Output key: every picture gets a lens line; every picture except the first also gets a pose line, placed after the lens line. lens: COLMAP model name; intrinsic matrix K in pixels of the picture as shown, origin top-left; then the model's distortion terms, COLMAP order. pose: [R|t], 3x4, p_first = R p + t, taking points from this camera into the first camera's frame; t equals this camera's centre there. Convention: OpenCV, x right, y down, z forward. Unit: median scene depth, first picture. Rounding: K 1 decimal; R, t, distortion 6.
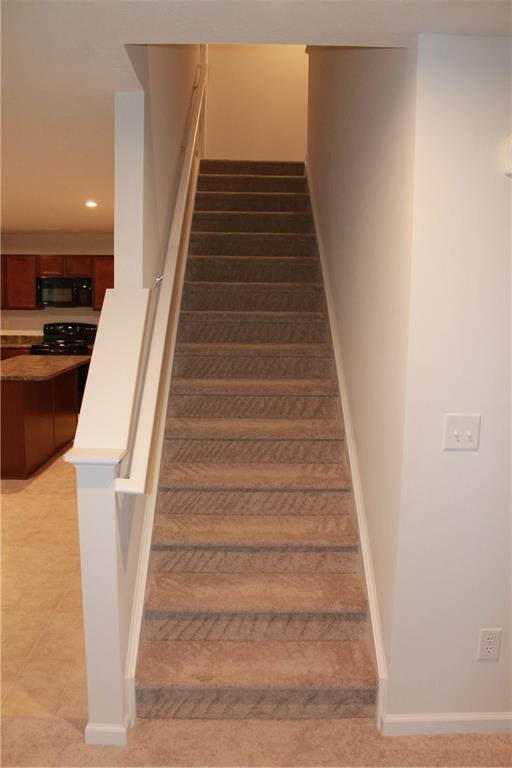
lens RADIAL K [[642.9, 0, 259.2], [0, 642.9, 382.1], [0, 0, 1]] dist [-0.120590, 0.034779]
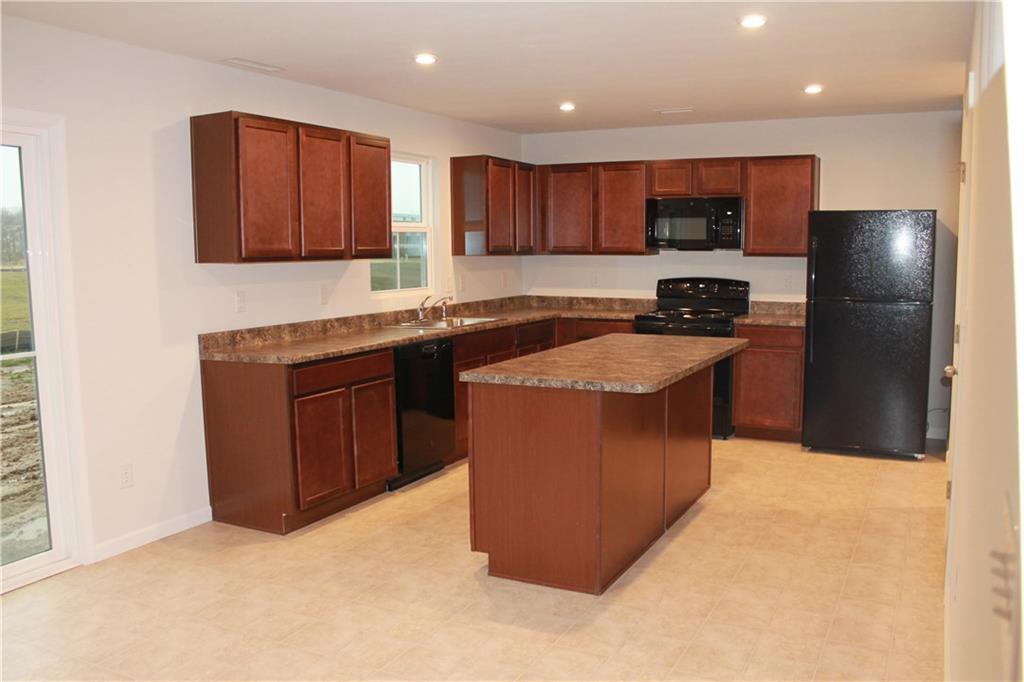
lens RADIAL K [[857.2, 0, 513.4], [0, 857.2, 342.2], [0, 0, 1]] dist [-0.120590, 0.034779]
pose [[0.875869, 0.032093, -0.481481, -0.078413], [-0.043348, 0.998985, -0.012268, -0.018868], [0.480599, 0.031616, 0.876370, 0.256480]]
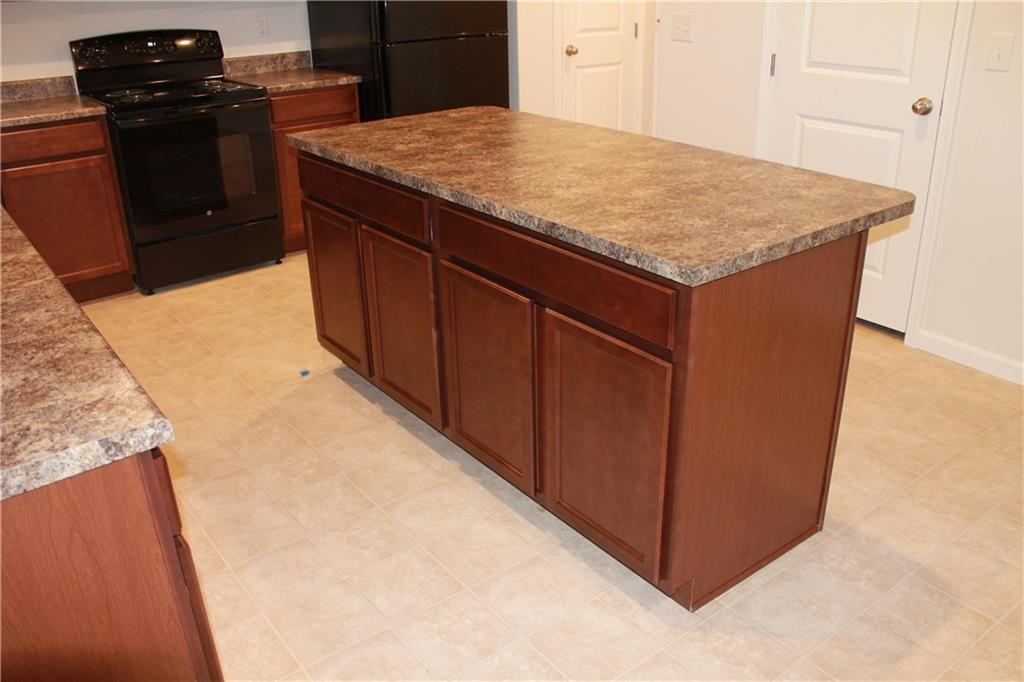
lens RADIAL K [[857.2, 0, 512.4], [0, 857.2, 340.7], [0, 0, 1]] dist [-0.120590, 0.034779]
pose [[0.810882, -0.259972, 0.524295, -0.434742], [0.101532, 0.944820, 0.311459, -0.053364], [-0.576334, -0.199324, 0.792533, 0.491738]]
